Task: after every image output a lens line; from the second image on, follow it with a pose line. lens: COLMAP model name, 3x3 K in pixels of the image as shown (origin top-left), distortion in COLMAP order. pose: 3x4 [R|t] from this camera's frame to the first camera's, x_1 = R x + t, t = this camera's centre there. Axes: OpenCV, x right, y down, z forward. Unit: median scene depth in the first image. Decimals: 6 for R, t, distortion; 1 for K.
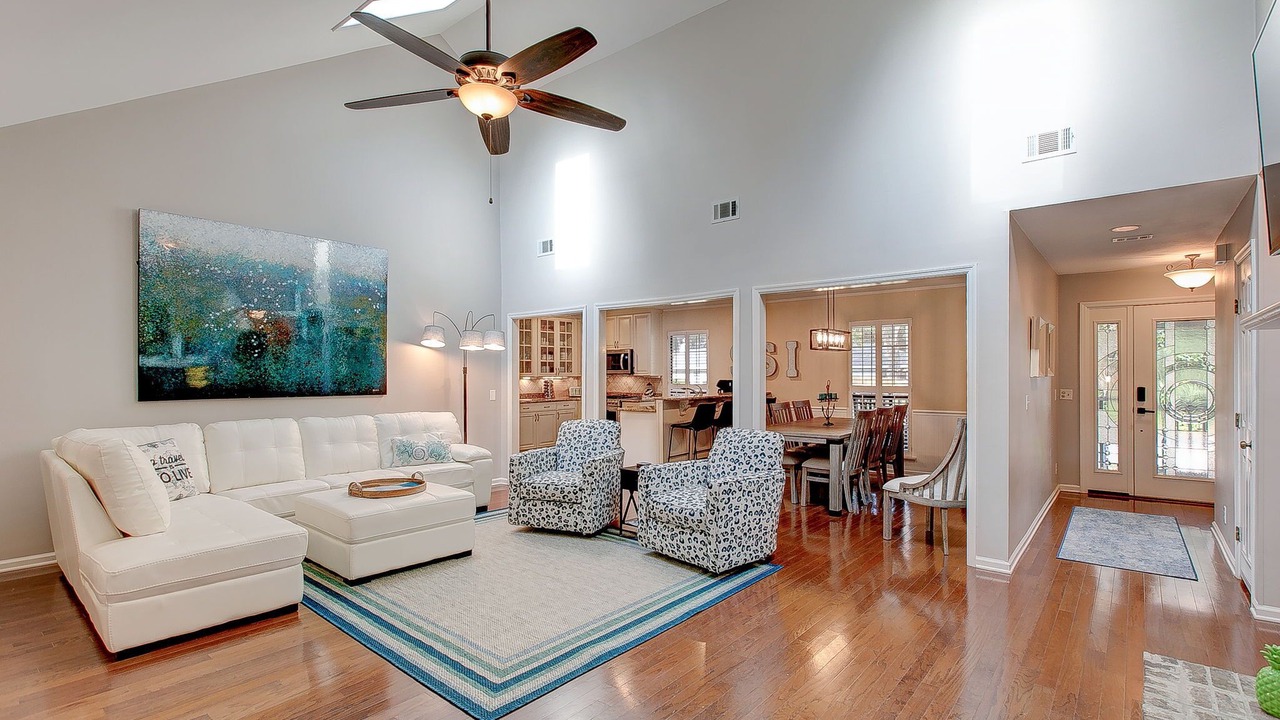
lens RADIAL K [[587.0, 0, 610.6], [0, 587.0, 373.1], [0, 0, 1]] dist [0.016957, -0.000308]
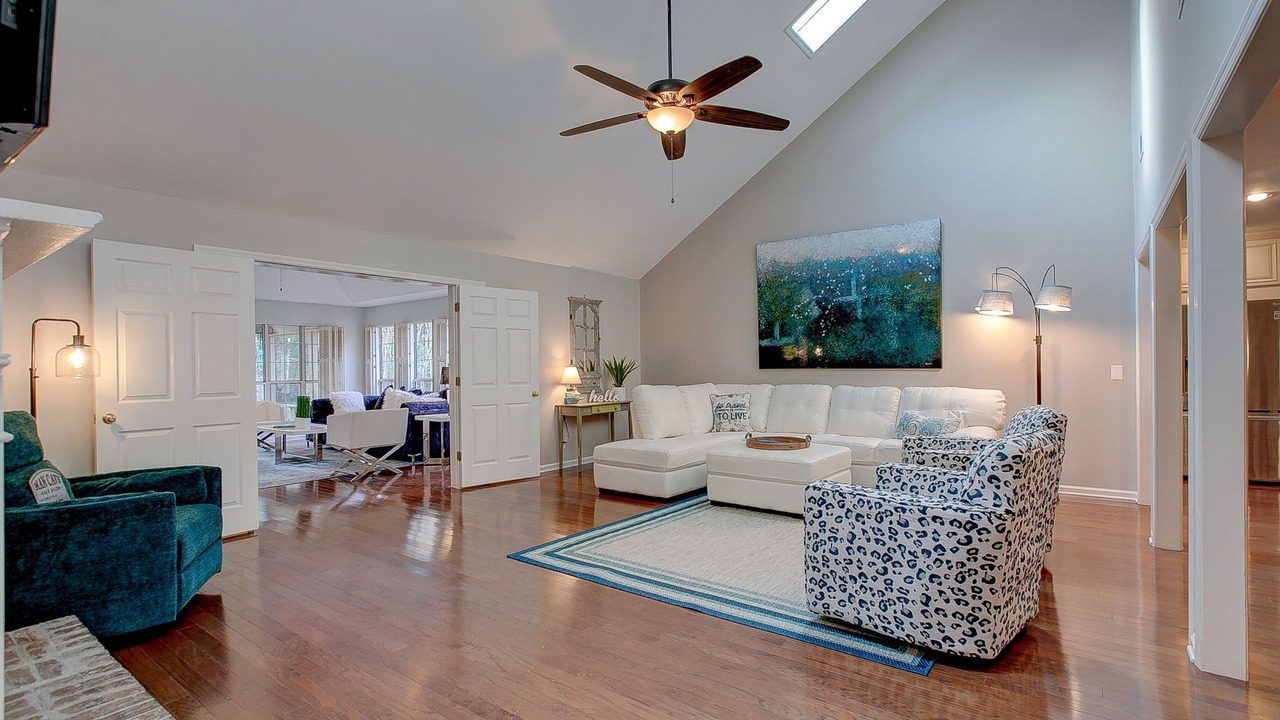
lens RADIAL K [[578.9, 0, 672.7], [0, 578.9, 368.6], [0, 0, 1]] dist [0.001491, 0.001702]
pose [[0.125056, 0.008126, -0.992116, 0.640991], [0.013567, 0.999859, 0.009899, 0.027311], [0.992057, -0.014698, 0.124929, 0.561397]]
